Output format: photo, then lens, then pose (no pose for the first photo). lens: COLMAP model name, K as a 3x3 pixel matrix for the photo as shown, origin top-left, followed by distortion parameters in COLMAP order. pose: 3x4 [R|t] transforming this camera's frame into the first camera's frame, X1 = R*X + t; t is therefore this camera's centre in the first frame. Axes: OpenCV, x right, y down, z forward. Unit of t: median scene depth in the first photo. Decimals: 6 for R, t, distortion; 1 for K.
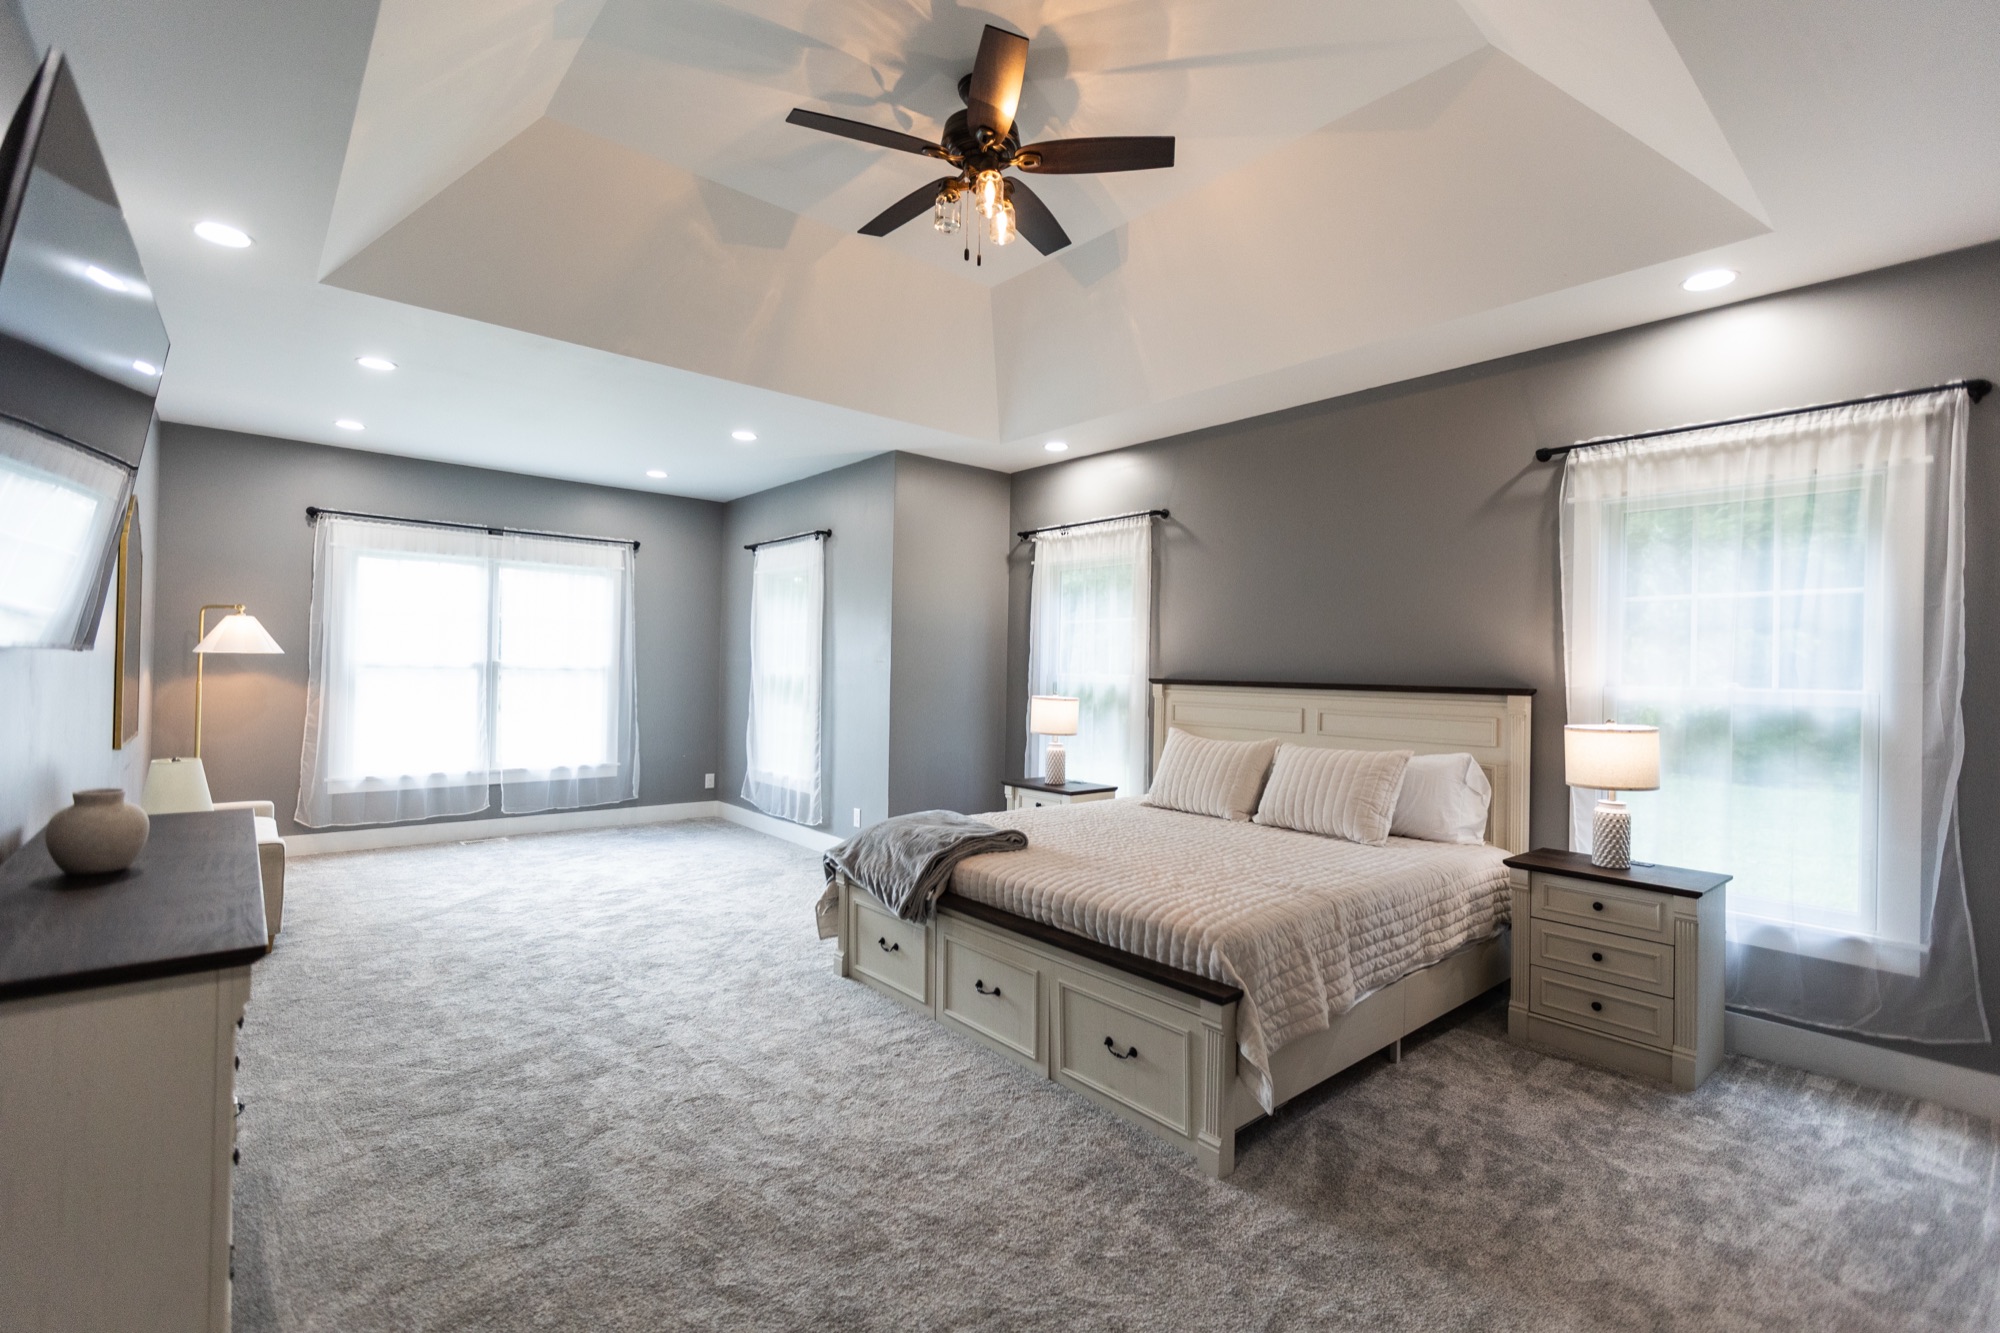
lens RADIAL K [[892.6, 0, 1001.7], [0, 892.6, 666.8], [0, 0, 1]] dist [-0.002462, -0.000071]
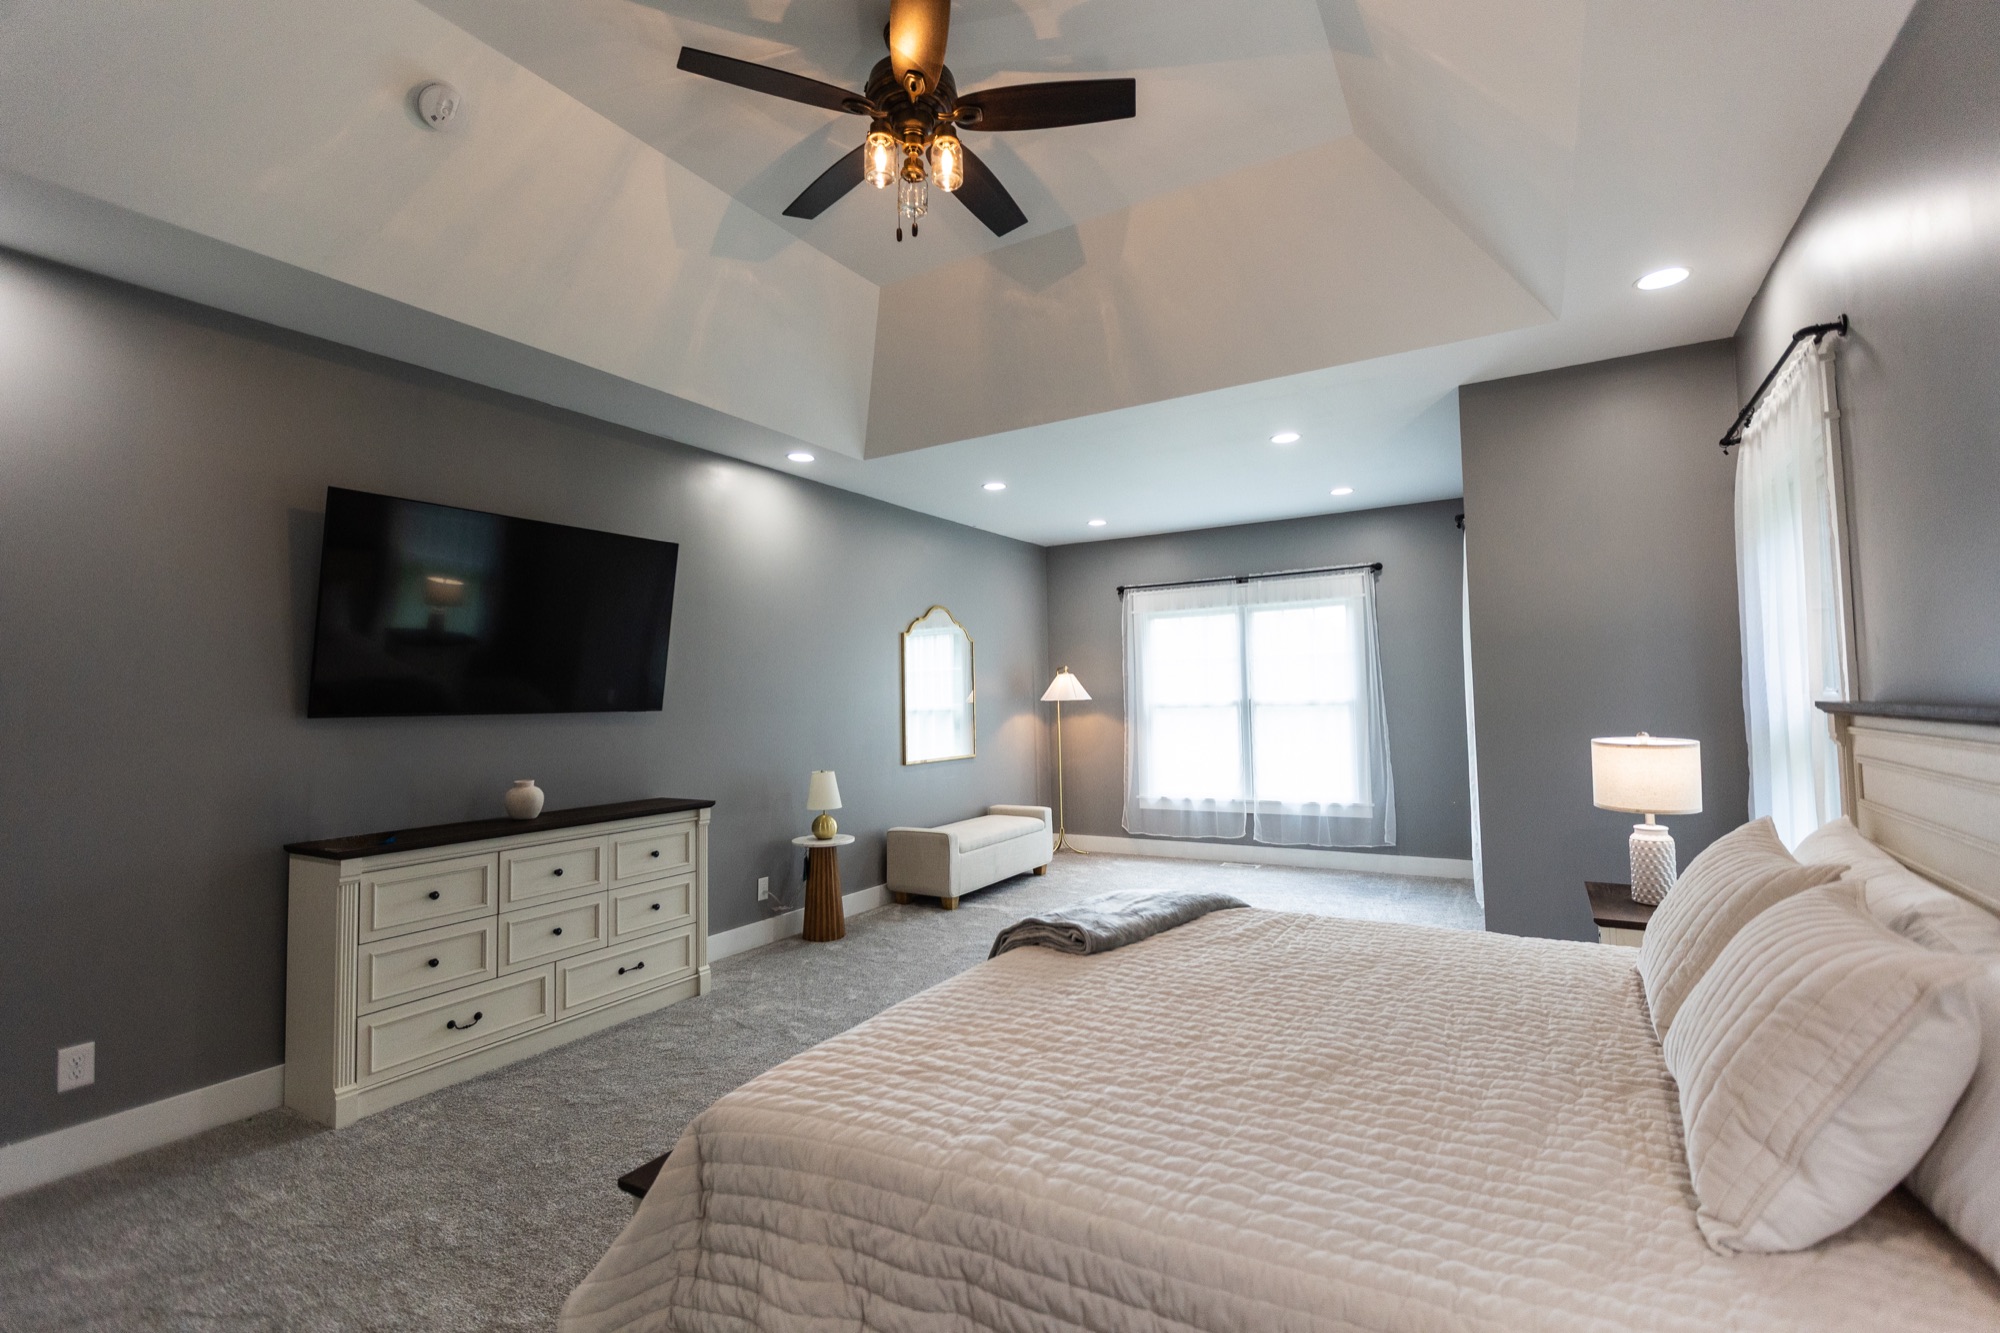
lens RADIAL K [[892.6, 0, 1002.2], [0, 892.6, 664.7], [0, 0, 1]] dist [-0.002462, -0.000071]
pose [[0.313523, -0.064756, -0.947370, 0.370066], [0.031093, 0.997837, -0.057916, 0.005796], [0.949071, -0.011299, 0.314859, 0.379764]]
